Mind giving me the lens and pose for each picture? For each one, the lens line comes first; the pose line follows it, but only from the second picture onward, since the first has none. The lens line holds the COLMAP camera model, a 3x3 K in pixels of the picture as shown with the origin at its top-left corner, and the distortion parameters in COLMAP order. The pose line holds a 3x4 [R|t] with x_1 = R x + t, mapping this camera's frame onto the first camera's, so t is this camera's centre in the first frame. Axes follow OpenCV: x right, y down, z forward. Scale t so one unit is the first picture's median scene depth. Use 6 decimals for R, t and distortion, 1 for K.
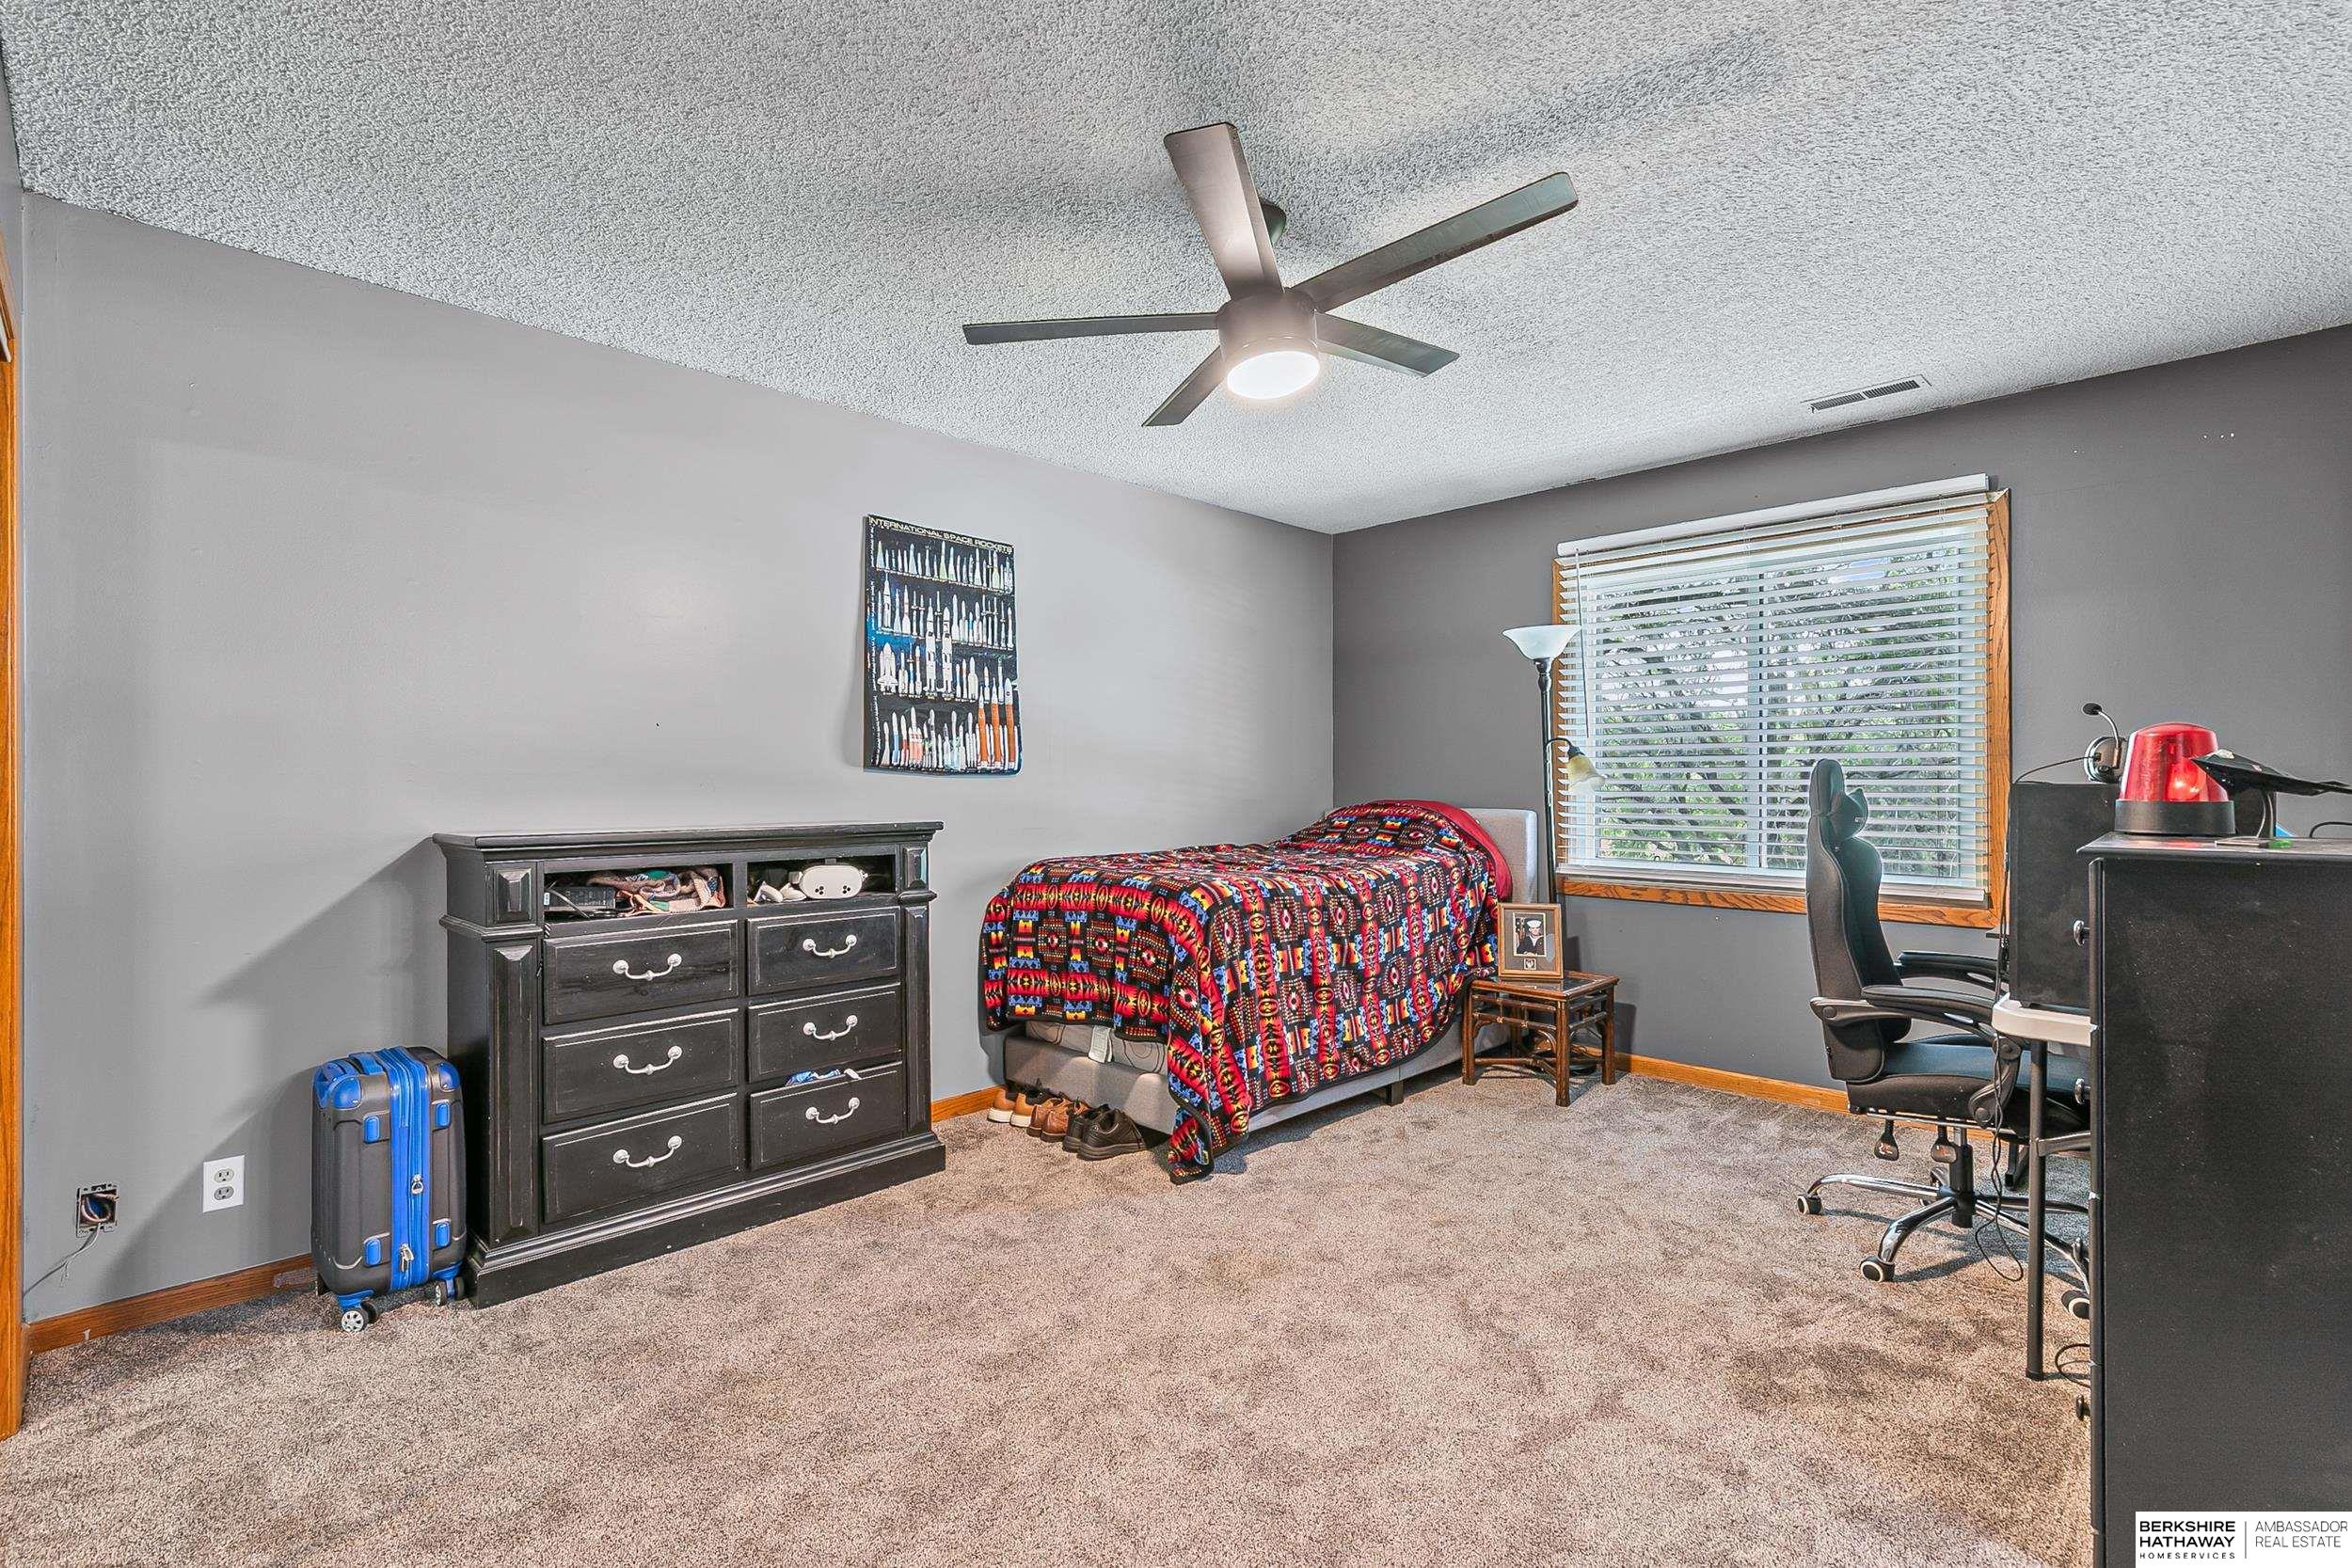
lens RADIAL K [[1113.0, 0, 1184.1], [0, 1113.0, 789.1], [0, 0, 1]] dist [0.014922, -0.003295]
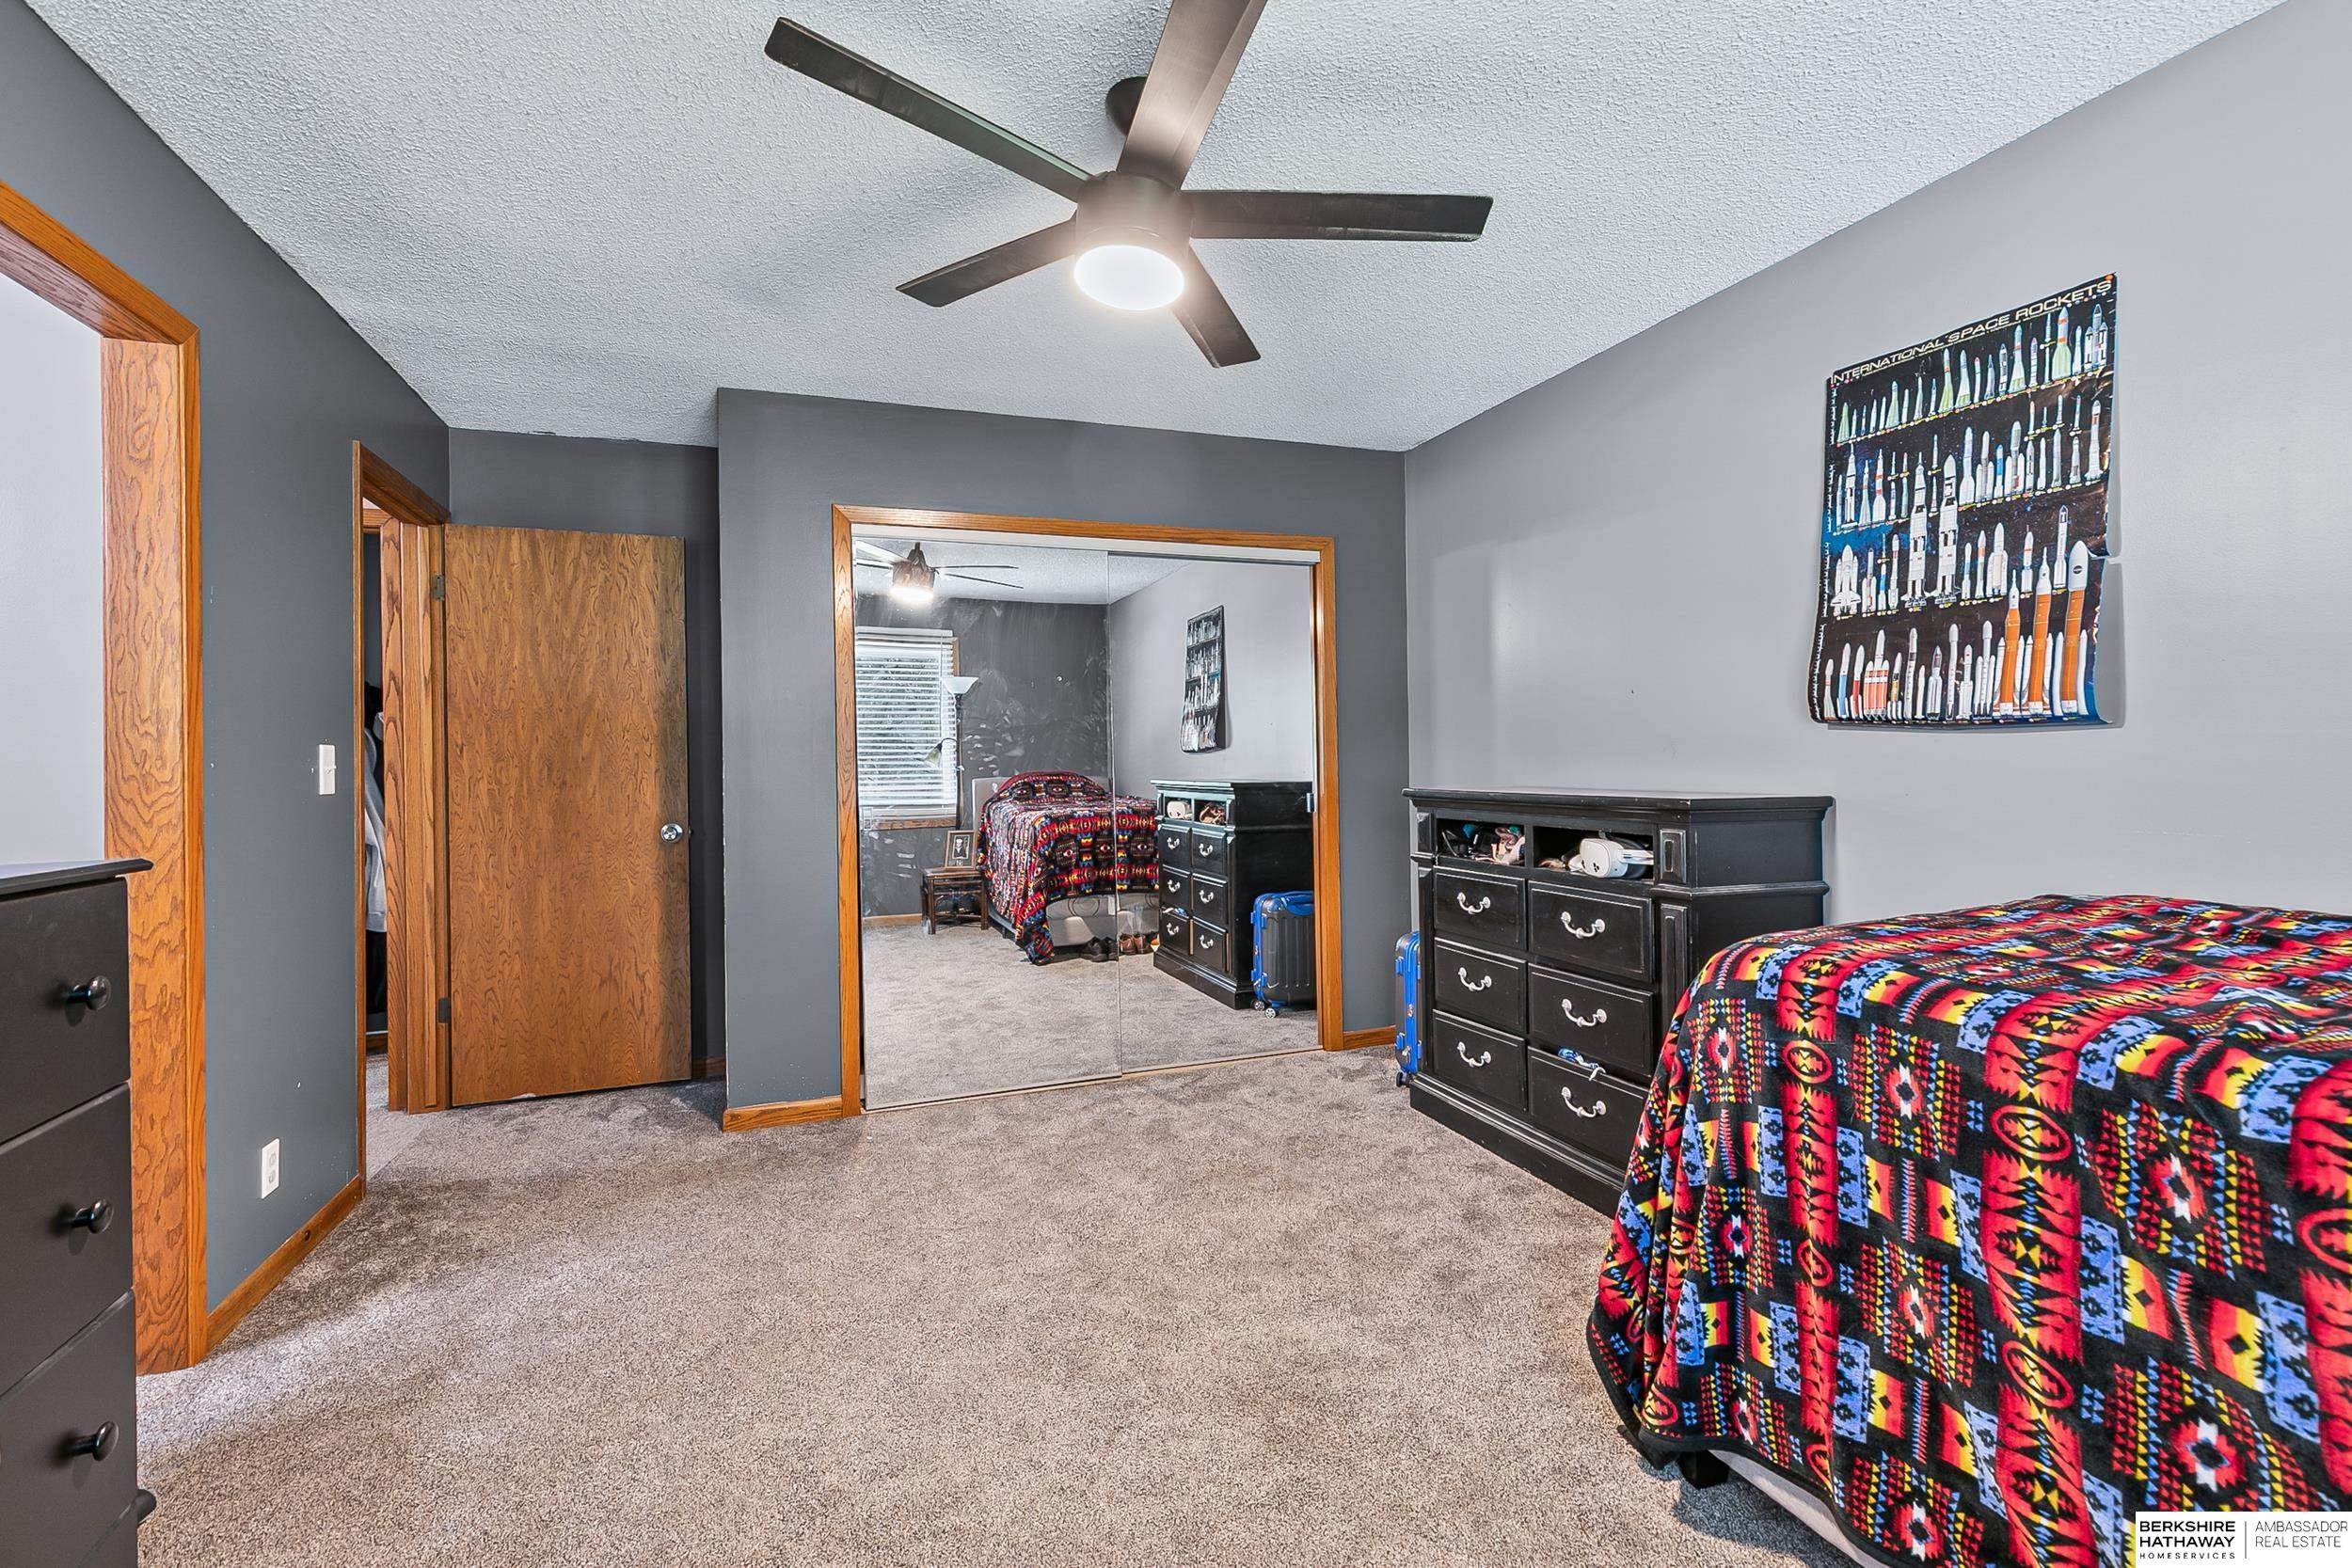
lens RADIAL K [[1113.0, 0, 1177.5], [0, 1113.0, 763.1], [0, 0, 1]] dist [0.014922, -0.003295]
pose [[-0.446325, 0.009176, -0.894824, 0.533370], [0.010067, 0.999936, 0.005233, -0.001501], [0.894814, -0.006673, -0.446388, 0.900339]]
